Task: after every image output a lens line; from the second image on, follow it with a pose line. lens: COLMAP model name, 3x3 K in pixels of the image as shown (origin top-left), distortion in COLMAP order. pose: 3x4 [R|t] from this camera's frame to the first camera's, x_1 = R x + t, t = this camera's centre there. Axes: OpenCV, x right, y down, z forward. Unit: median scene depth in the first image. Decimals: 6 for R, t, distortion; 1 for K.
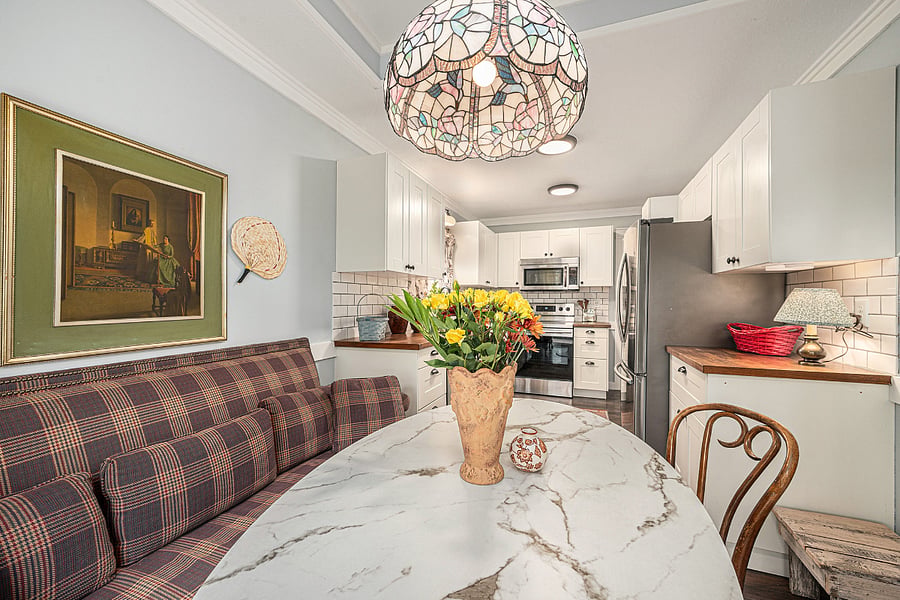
lens RADIAL K [[343.9, 0, 458.4], [0, 343.9, 303.5], [0, 0, 1]] dist [0.001676, 0.000153]
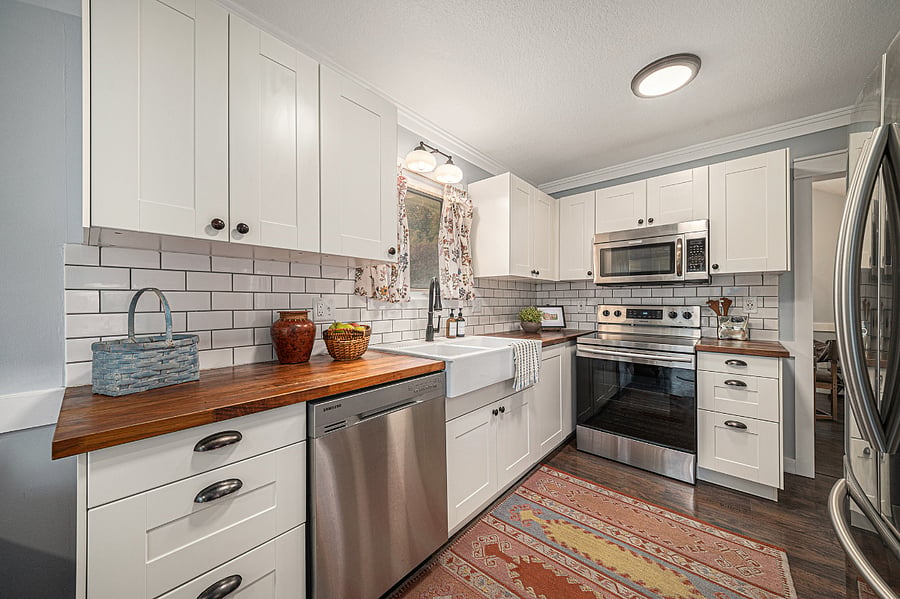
lens RADIAL K [[322.7, 0, 455.2], [0, 322.7, 302.8], [0, 0, 1]] dist [-0.003169, -0.001031]
pose [[0.938275, -0.005923, -0.345839, 0.167556], [0.002909, 0.999953, -0.009233, -0.001256], [0.345877, 0.007657, 0.938249, 0.432136]]
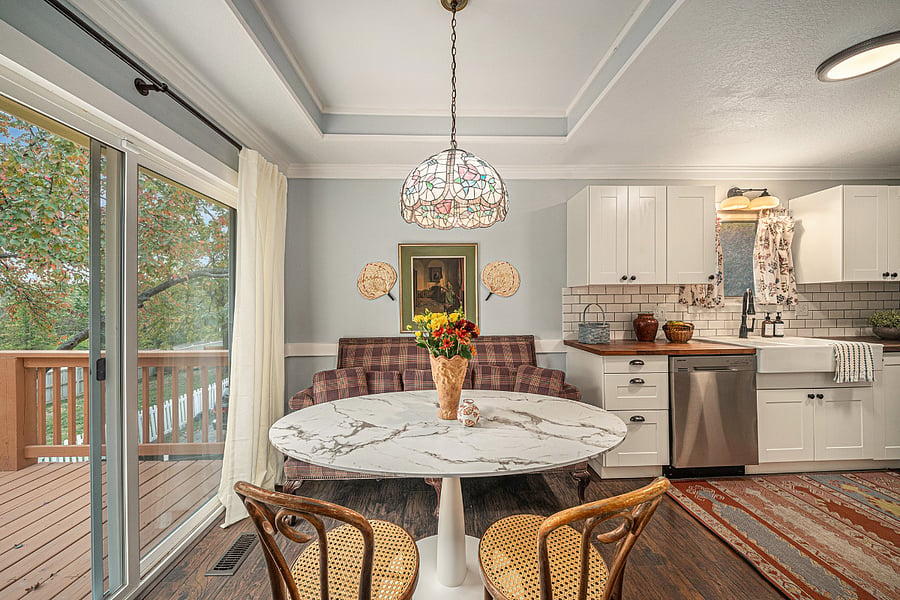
lens RADIAL K [[322.7, 0, 454.6], [0, 322.7, 303.5], [0, 0, 1]] dist [-0.003169, -0.001031]
pose [[0.391623, -0.001426, -0.920125, 0.336431], [0.003035, 0.999995, -0.000258, -0.017793], [0.920121, -0.002692, 0.391625, 0.077134]]
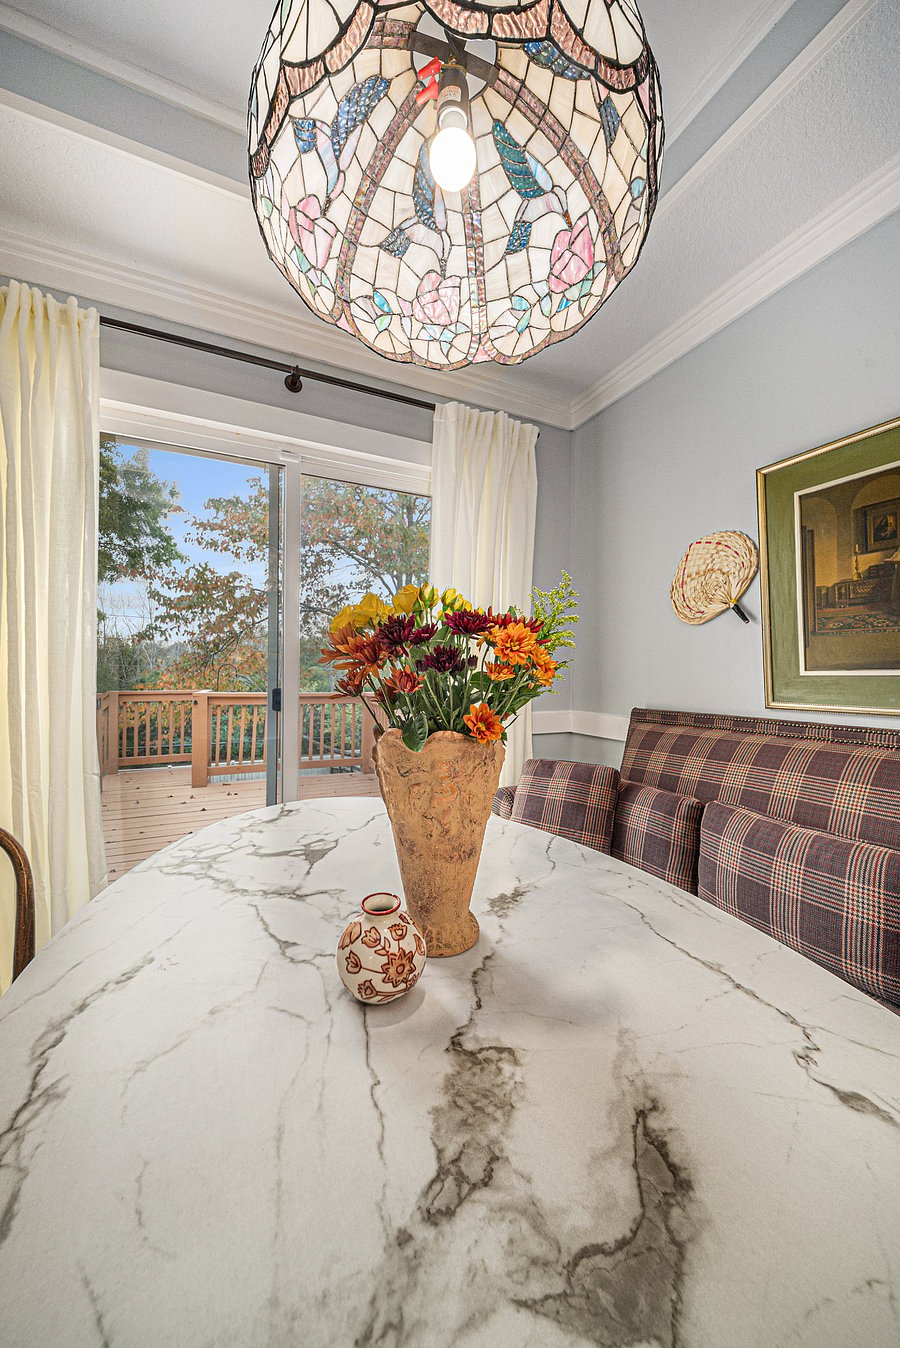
lens RADIAL K [[483.3, 0, 439.6], [0, 483.3, 673.2], [0, 0, 1]] dist [-0.003169, -0.001031]
pose [[-0.705188, -0.011365, -0.708930, 0.124485], [-0.016490, 0.999864, 0.000374, 0.019459], [0.708829, 0.011954, -0.705279, 0.315864]]
